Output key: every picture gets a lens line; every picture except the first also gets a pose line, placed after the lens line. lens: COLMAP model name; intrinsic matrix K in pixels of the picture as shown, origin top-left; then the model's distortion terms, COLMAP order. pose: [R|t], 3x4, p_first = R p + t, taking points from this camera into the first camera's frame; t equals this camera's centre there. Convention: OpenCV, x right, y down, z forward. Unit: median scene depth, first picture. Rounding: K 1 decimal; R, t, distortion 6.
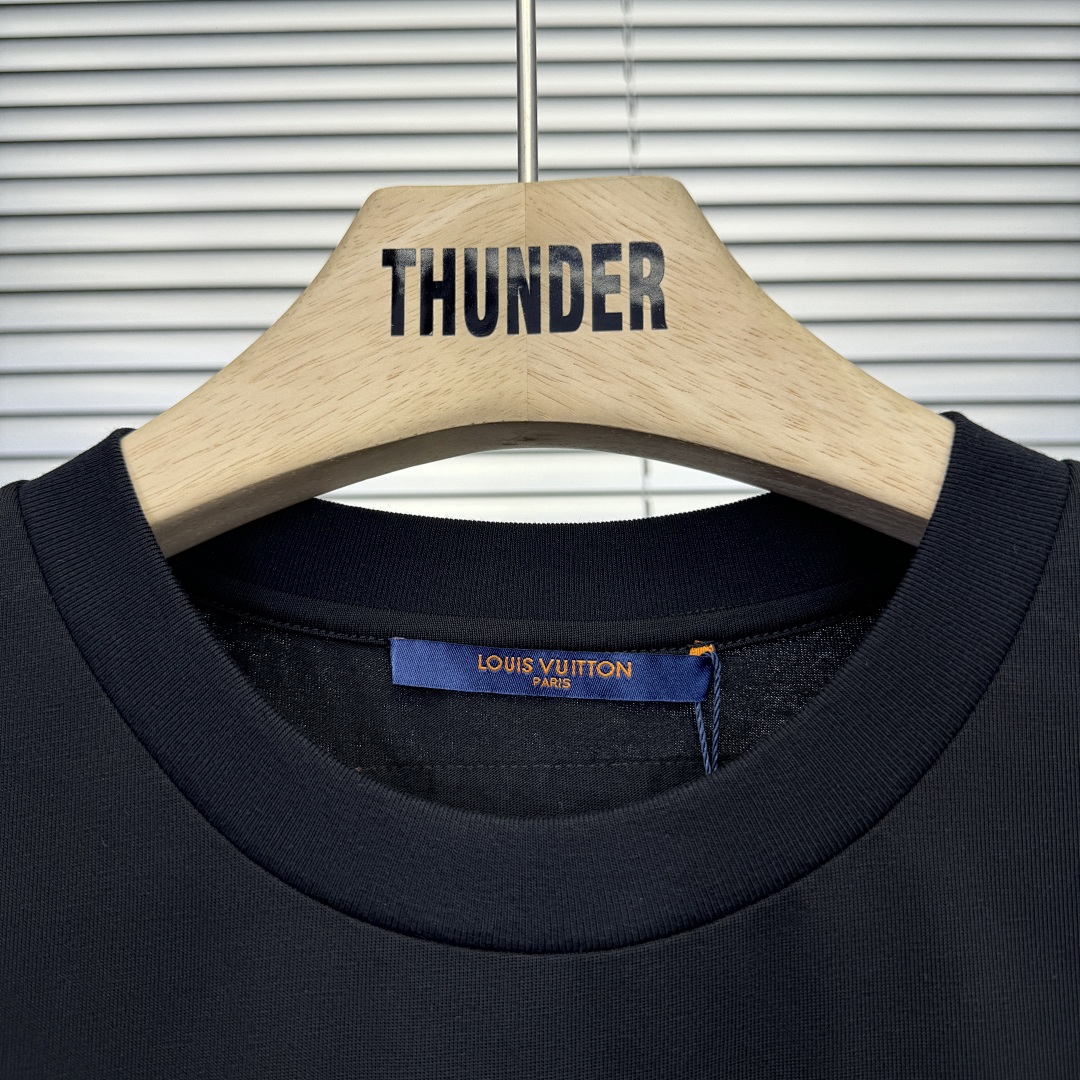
lens RADIAL K [[1059.7, 0, 540.0], [0, 1059.7, 540.0], [0, 0, 1]] dist [0.192321, -0.597662]
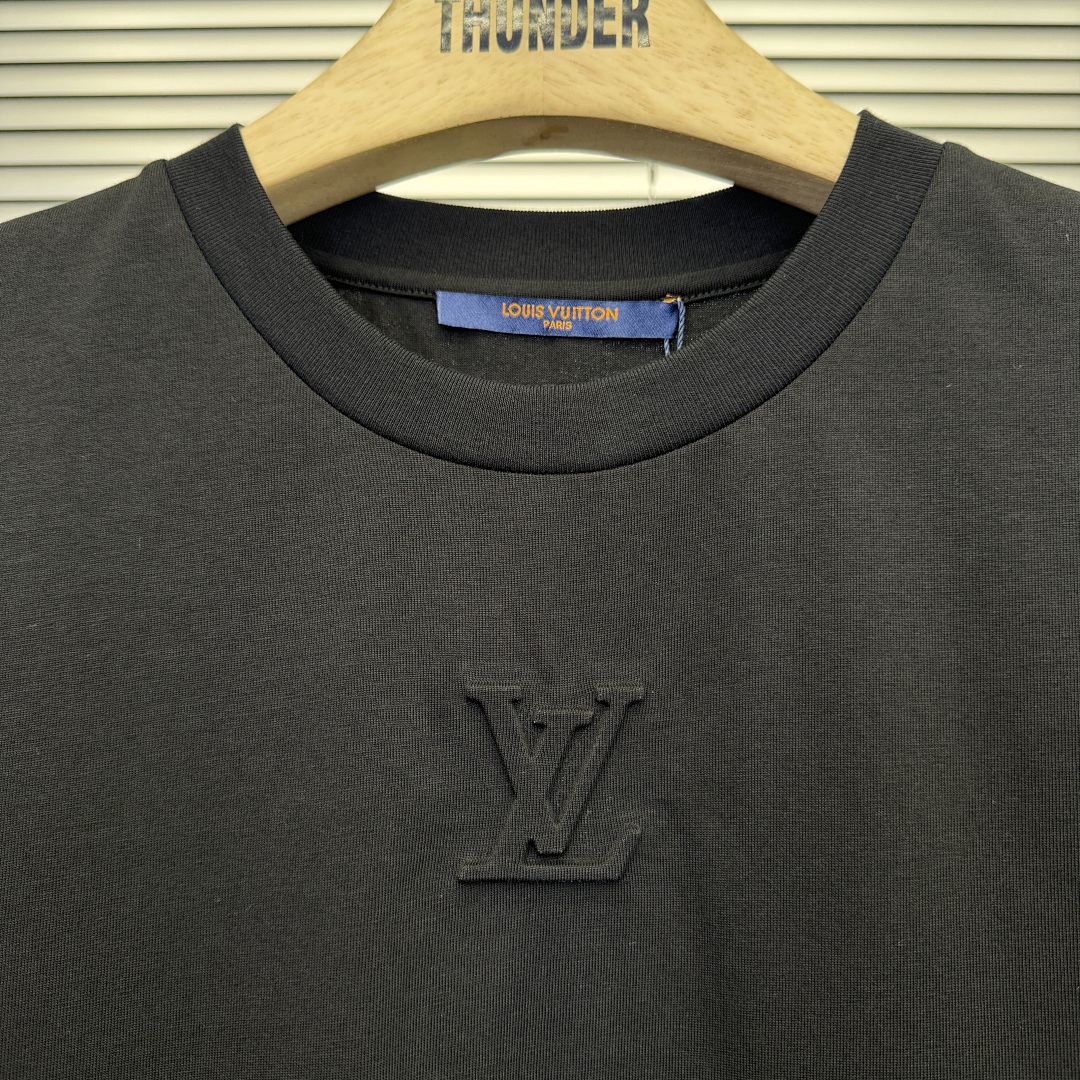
lens RADIAL K [[1059.7, 0, 540.0], [0, 1059.7, 540.0], [0, 0, 1]] dist [0.192321, -0.597662]
pose [[0.999525, 0.019268, -0.024073, 0.026933], [-0.017973, 0.998438, 0.052899, 0.339936], [0.025054, -0.052441, 0.998310, -0.354380]]
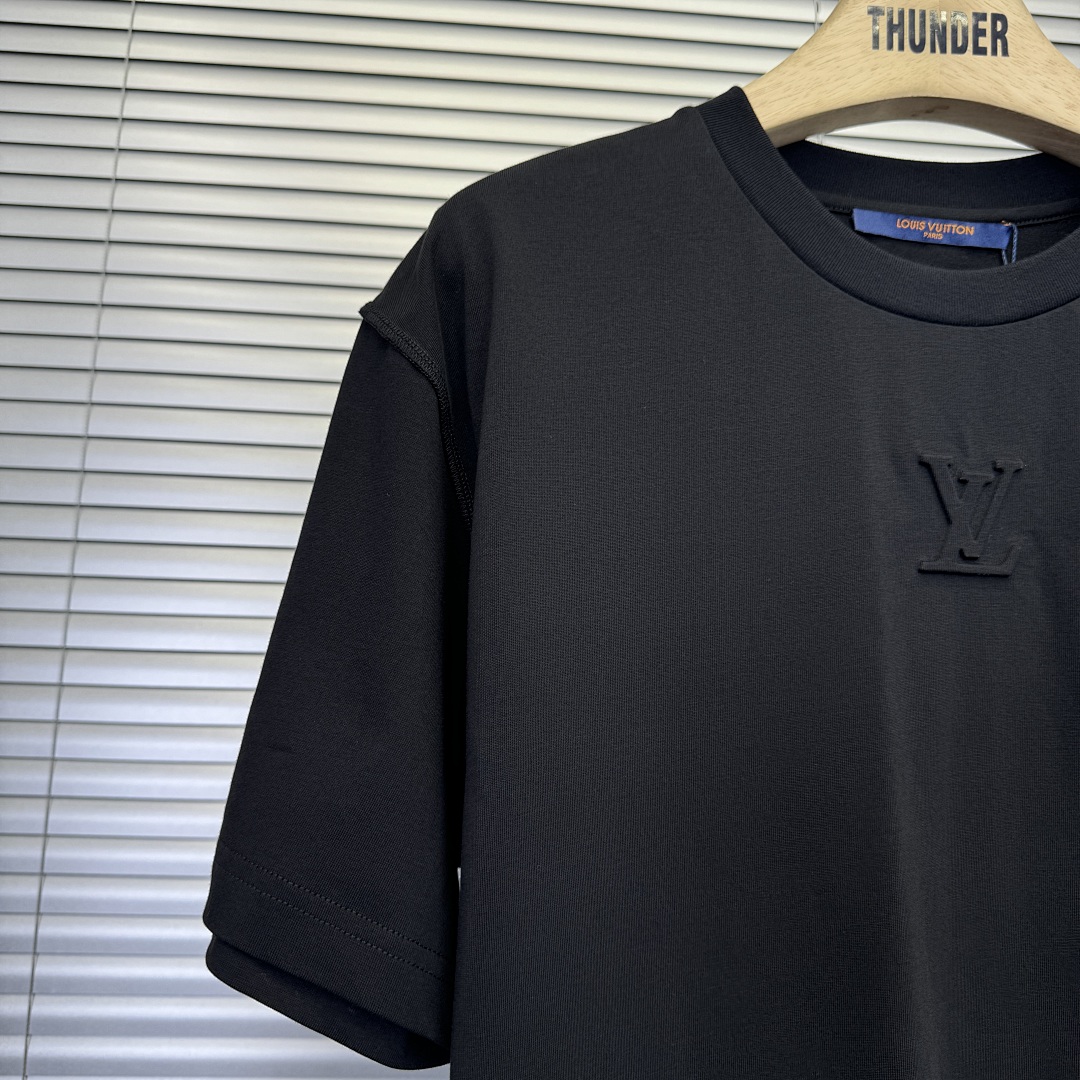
lens RADIAL K [[1084.3, 0, 540.0], [0, 1084.3, 540.0], [0, 0, 1]] dist [-0.014521, -0.004895]
pose [[0.995881, 0.052913, 0.073633, -0.858995], [-0.058382, 0.995531, 0.074221, 0.607431], [-0.069376, -0.078214, 0.994520, -1.027358]]
